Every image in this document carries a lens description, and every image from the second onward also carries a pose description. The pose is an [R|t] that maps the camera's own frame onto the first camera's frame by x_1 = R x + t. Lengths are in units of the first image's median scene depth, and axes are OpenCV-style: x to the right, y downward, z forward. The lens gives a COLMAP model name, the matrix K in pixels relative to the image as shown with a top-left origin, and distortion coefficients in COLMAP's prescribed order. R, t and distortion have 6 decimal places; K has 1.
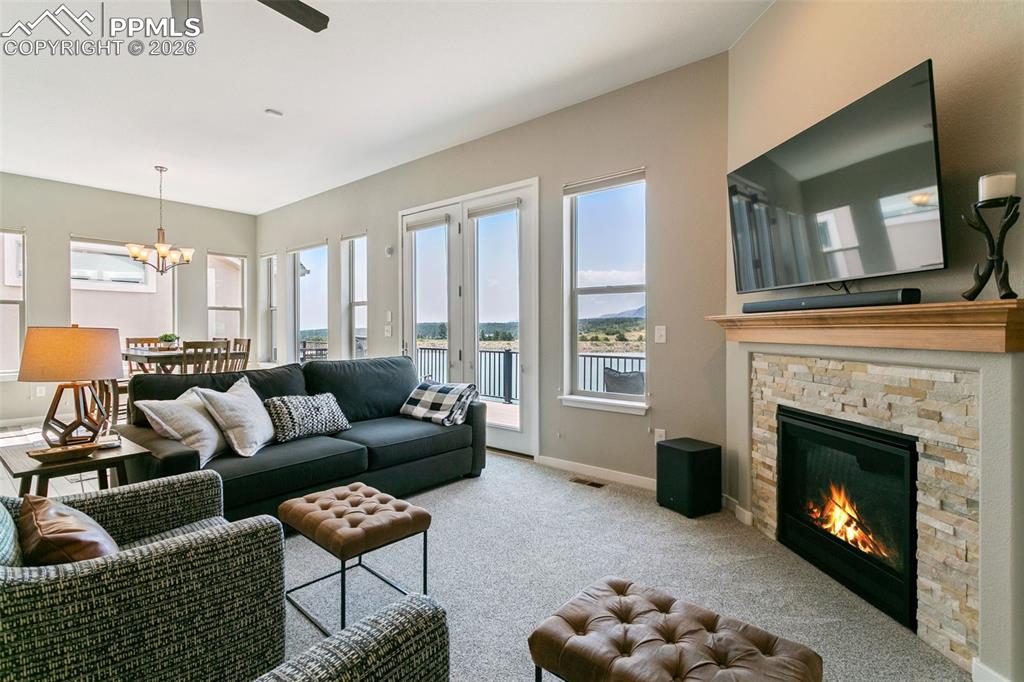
lens RADIAL K [[482.1, 0, 505.2], [0, 482.1, 333.9], [0, 0, 1]] dist [0.003905, 0.000003]
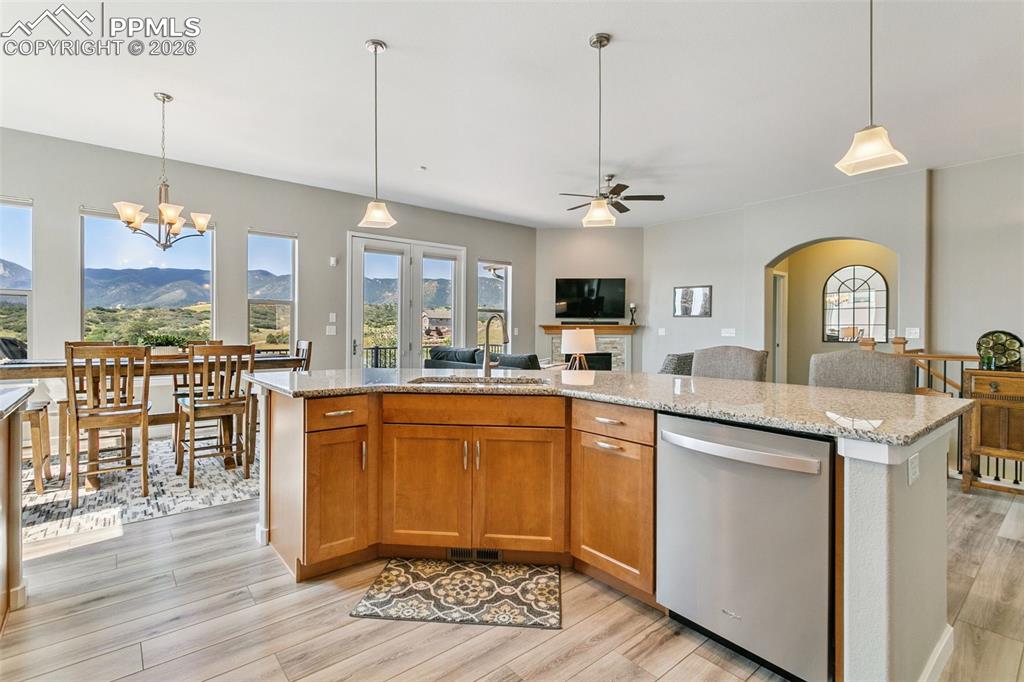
lens RADIAL K [[482.1, 0, 505.2], [0, 482.1, 333.9], [0, 0, 1]] dist [0.003905, 0.000003]
pose [[0.177679, -0.009411, 0.984043, -2.667976], [0.005307, 0.999949, 0.008605, -0.010549], [-0.984074, 0.003693, 0.177720, 0.804164]]
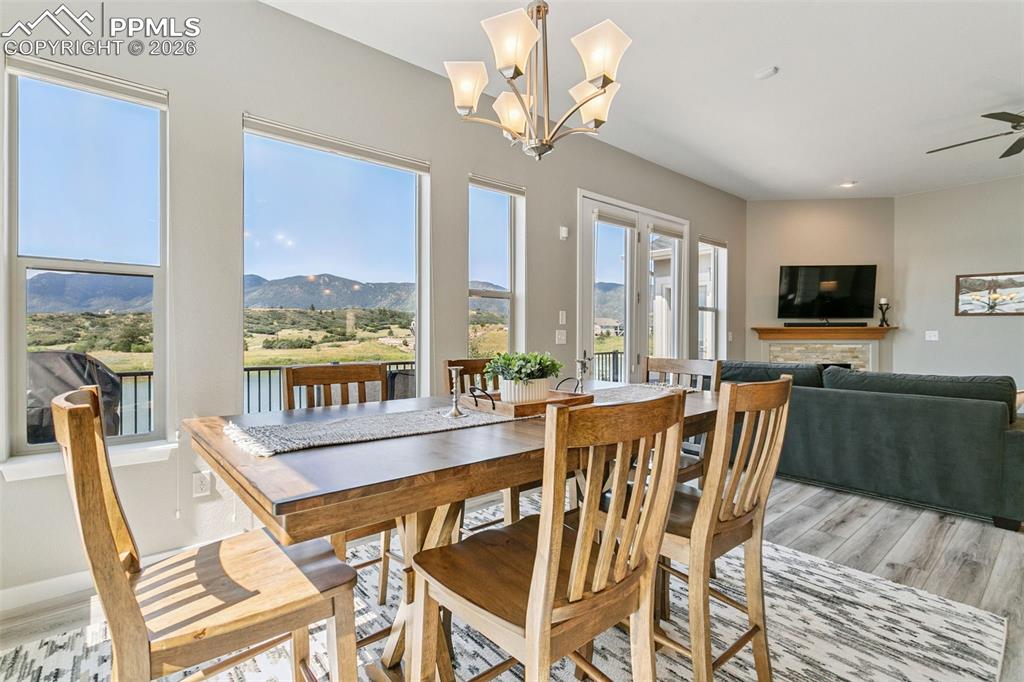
lens RADIAL K [[482.1, 0, 505.2], [0, 482.1, 333.9], [0, 0, 1]] dist [0.003905, 0.000003]
pose [[0.160889, -0.003003, 0.986968, -2.062850], [0.010754, 0.999941, 0.001289, -0.026062], [-0.986914, 0.010406, 0.160912, 1.986053]]
